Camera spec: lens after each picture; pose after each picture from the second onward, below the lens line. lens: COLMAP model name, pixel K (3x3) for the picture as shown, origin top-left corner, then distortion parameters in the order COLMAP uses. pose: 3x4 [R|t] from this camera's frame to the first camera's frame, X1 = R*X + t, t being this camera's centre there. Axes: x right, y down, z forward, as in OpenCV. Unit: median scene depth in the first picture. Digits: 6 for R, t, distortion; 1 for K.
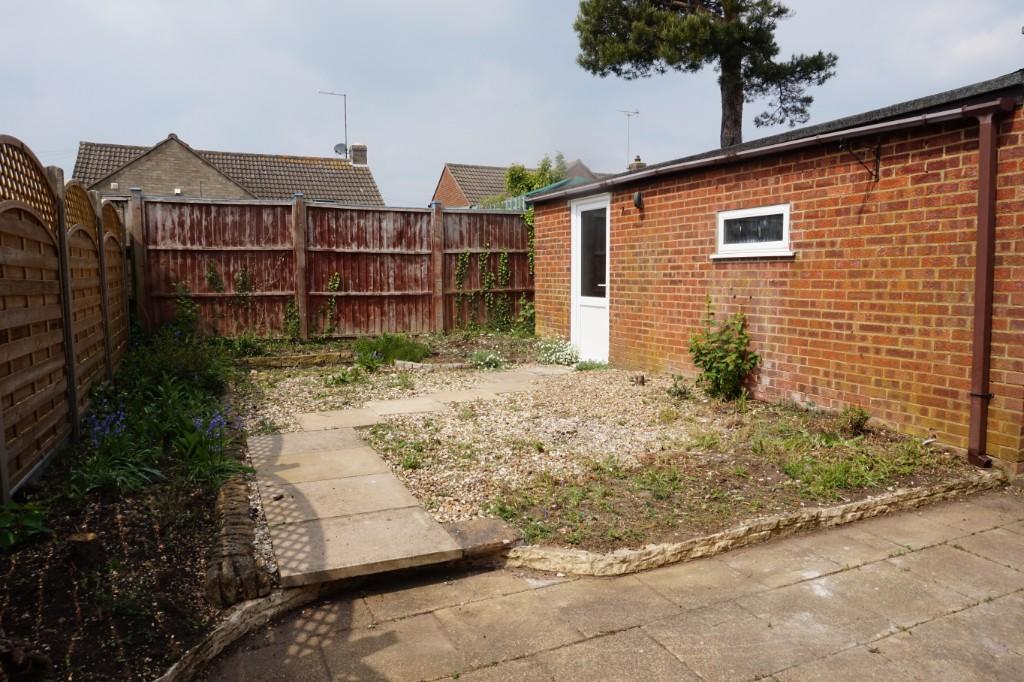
lens RADIAL K [[701.0, 0, 511.1], [0, 701.0, 339.0], [0, 0, 1]] dist [-0.011068, -0.001070]
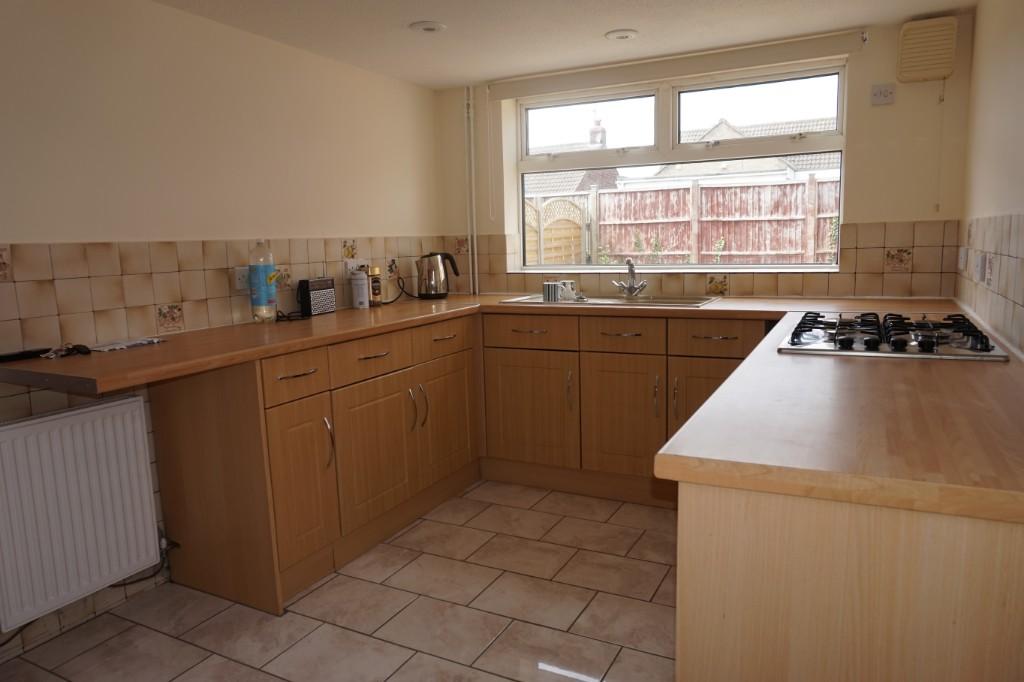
lens RADIAL K [[701.0, 0, 512.2], [0, 701.0, 342.7], [0, 0, 1]] dist [-0.011068, -0.001070]
pose [[0.643442, 0.096398, -0.759401, 0.508894], [-0.045367, 0.995098, 0.087878, 0.004029], [0.764149, -0.022092, 0.644661, -0.137378]]
